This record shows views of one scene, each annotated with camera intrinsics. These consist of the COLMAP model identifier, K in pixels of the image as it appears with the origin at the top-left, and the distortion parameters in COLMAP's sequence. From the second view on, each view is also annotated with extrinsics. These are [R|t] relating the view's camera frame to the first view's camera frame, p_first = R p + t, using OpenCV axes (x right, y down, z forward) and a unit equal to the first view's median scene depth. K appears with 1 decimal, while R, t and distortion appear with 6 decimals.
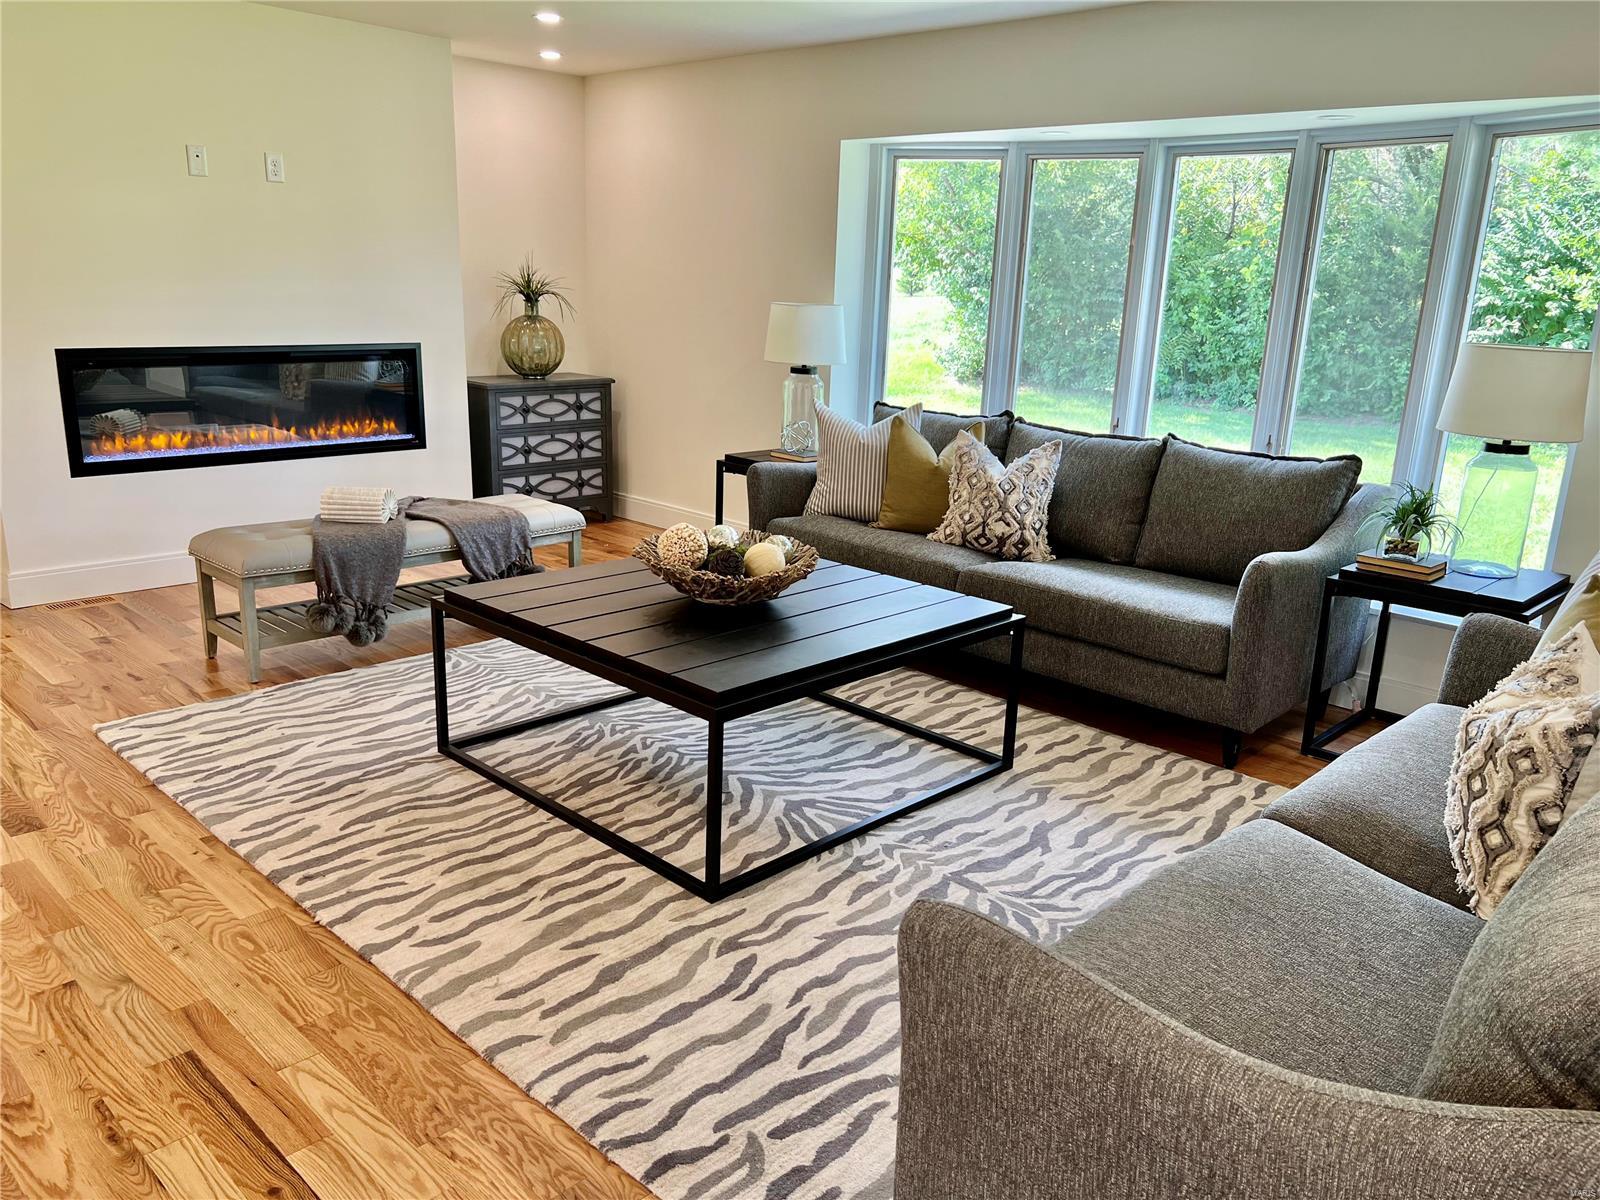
lens RADIAL K [[1208.8, 0, 795.0], [0, 1208.8, 602.7], [0, 0, 1]] dist [0.045215, -0.054386]
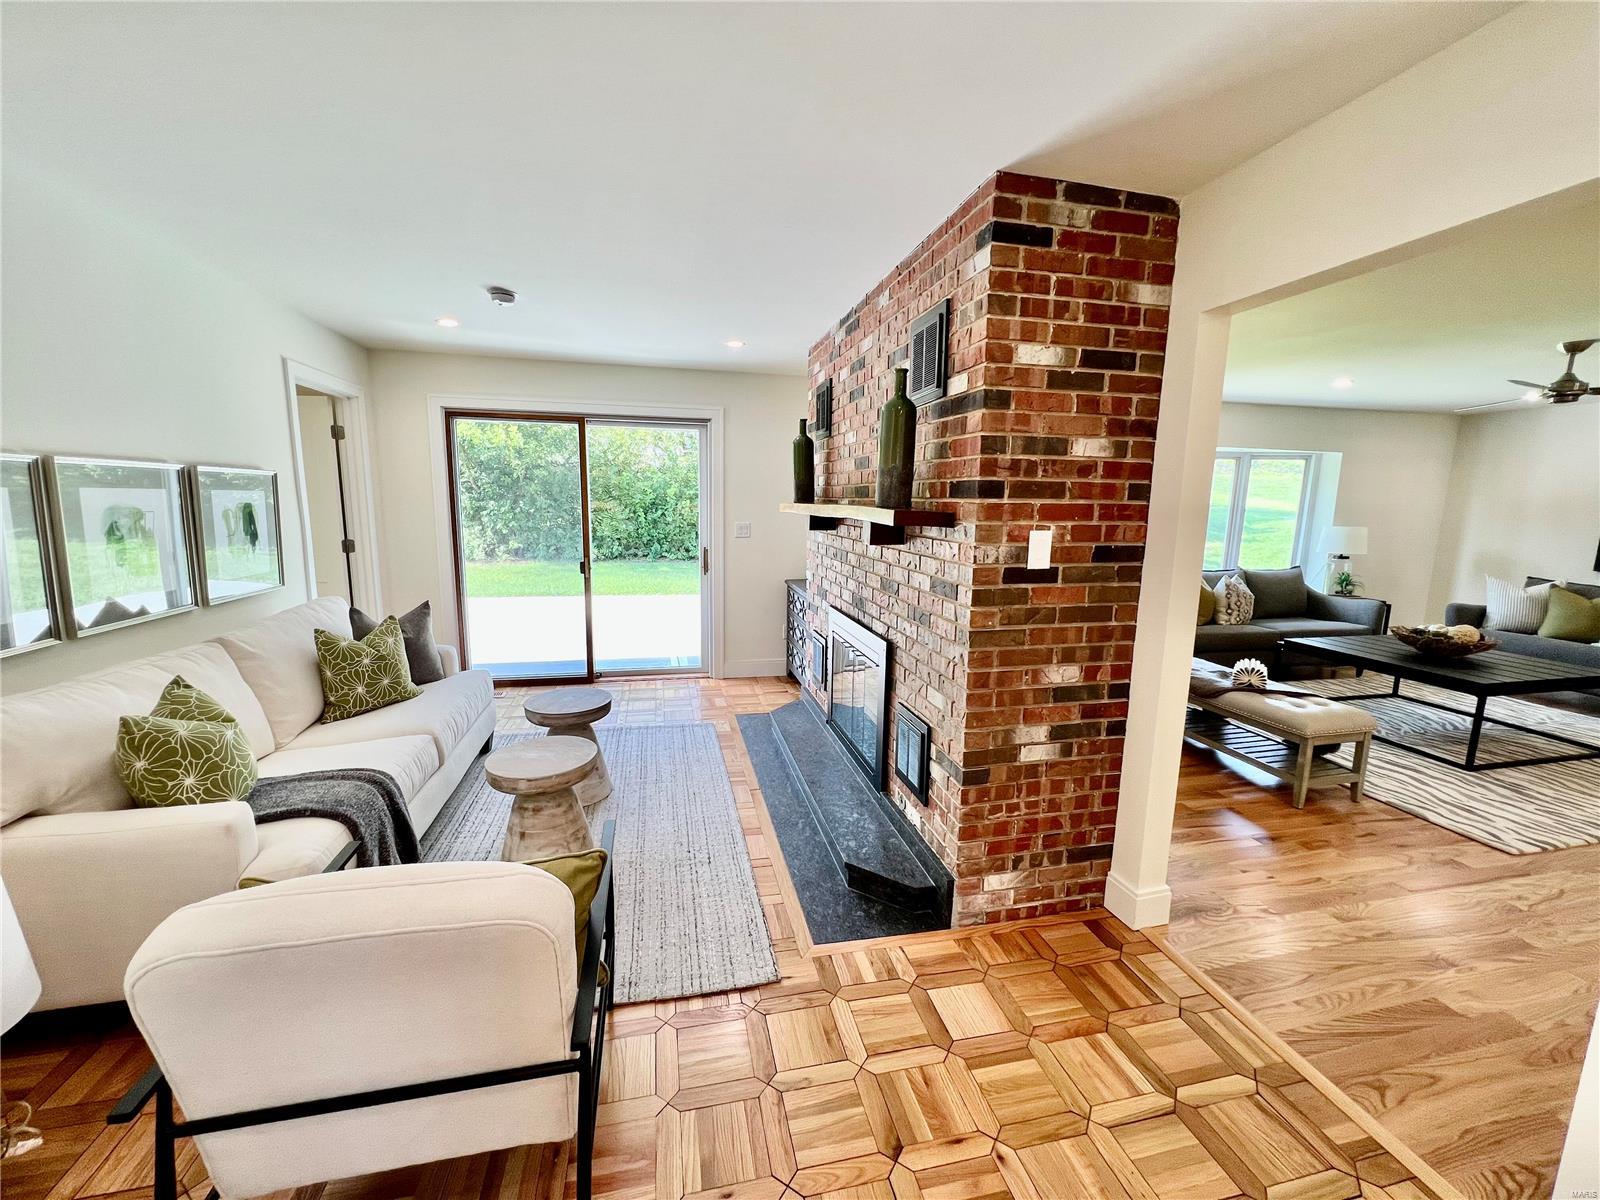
lens RADIAL K [[638.5, 0, 804.8], [0, 638.5, 603.0], [0, 0, 1]] dist [-0.004335, 0.000351]
pose [[0.544778, -0.162023, 0.822779, -1.812627], [0.225009, 0.973420, 0.042705, -0.453882], [-0.807829, 0.161868, 0.566755, 1.374715]]
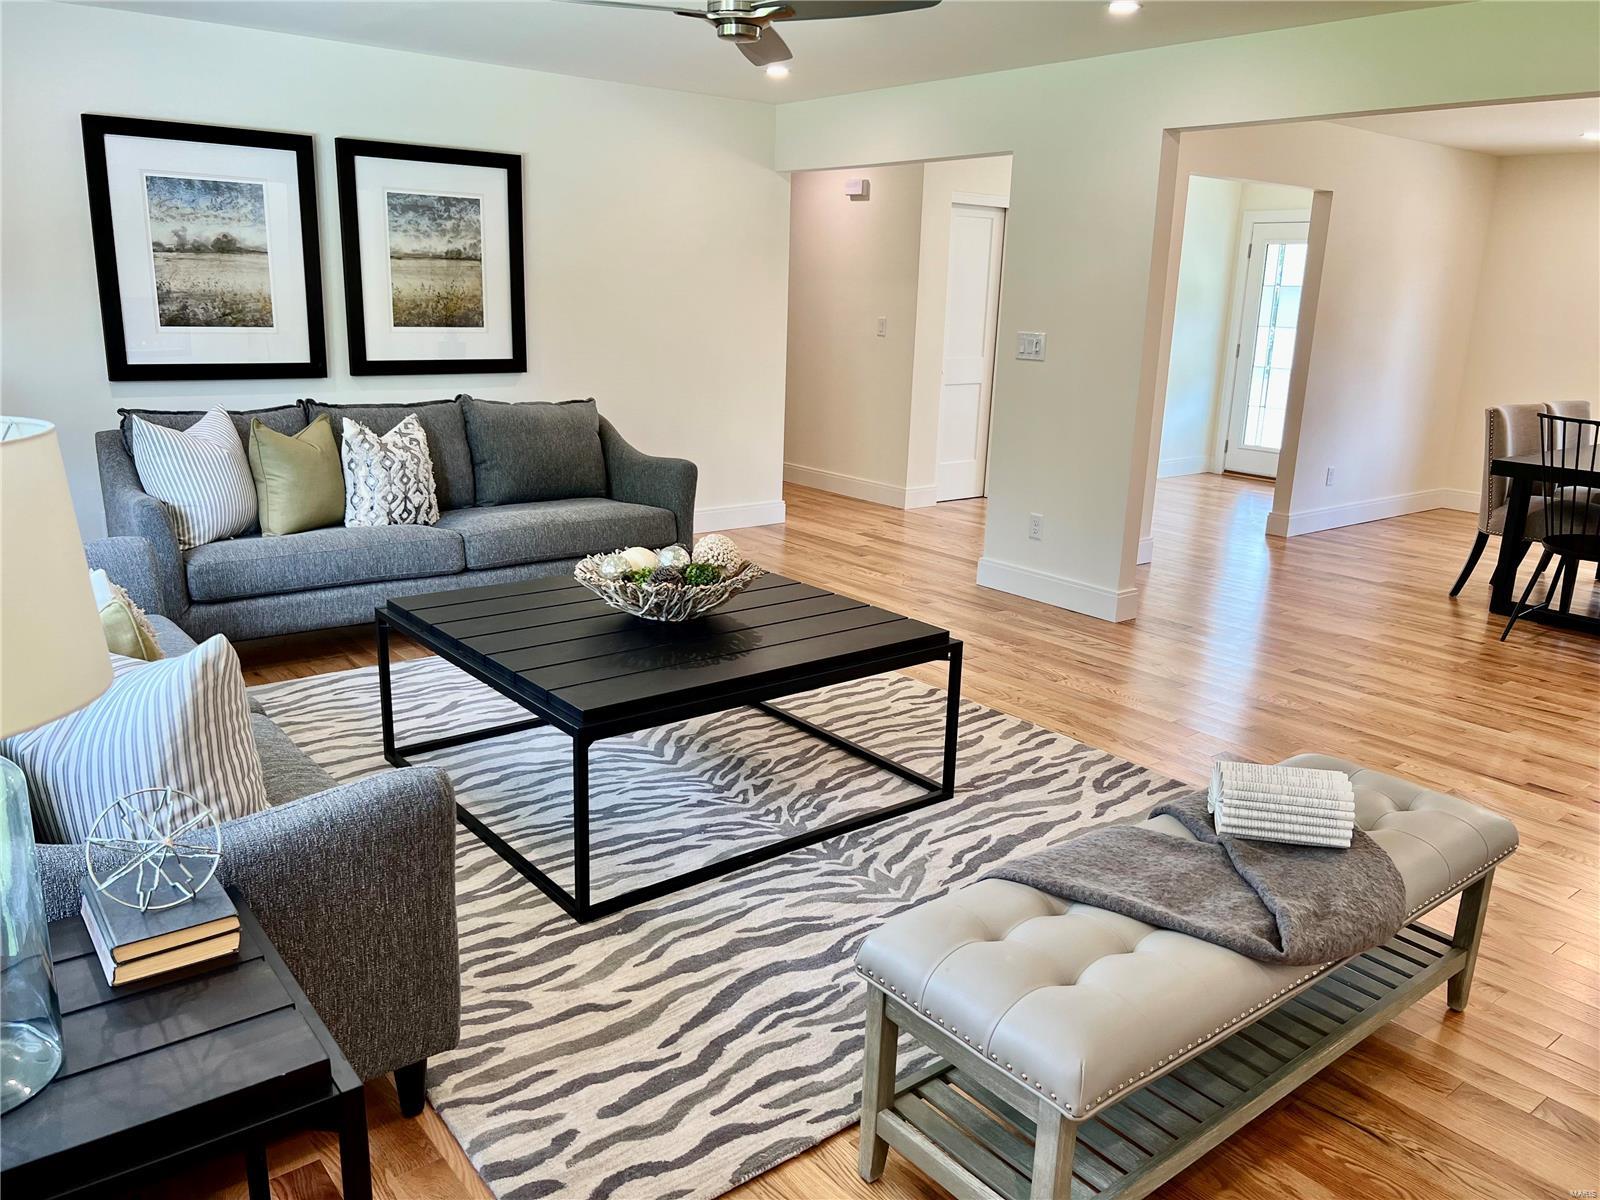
lens RADIAL K [[1208.8, 0, 786.1], [0, 1208.8, 608.6], [0, 0, 1]] dist [0.045215, -0.054386]
pose [[-0.989126, -0.097691, 0.109936, -0.281584], [-0.028274, 0.859880, 0.509713, -0.561214], [-0.144326, 0.501062, -0.853292, 1.982645]]
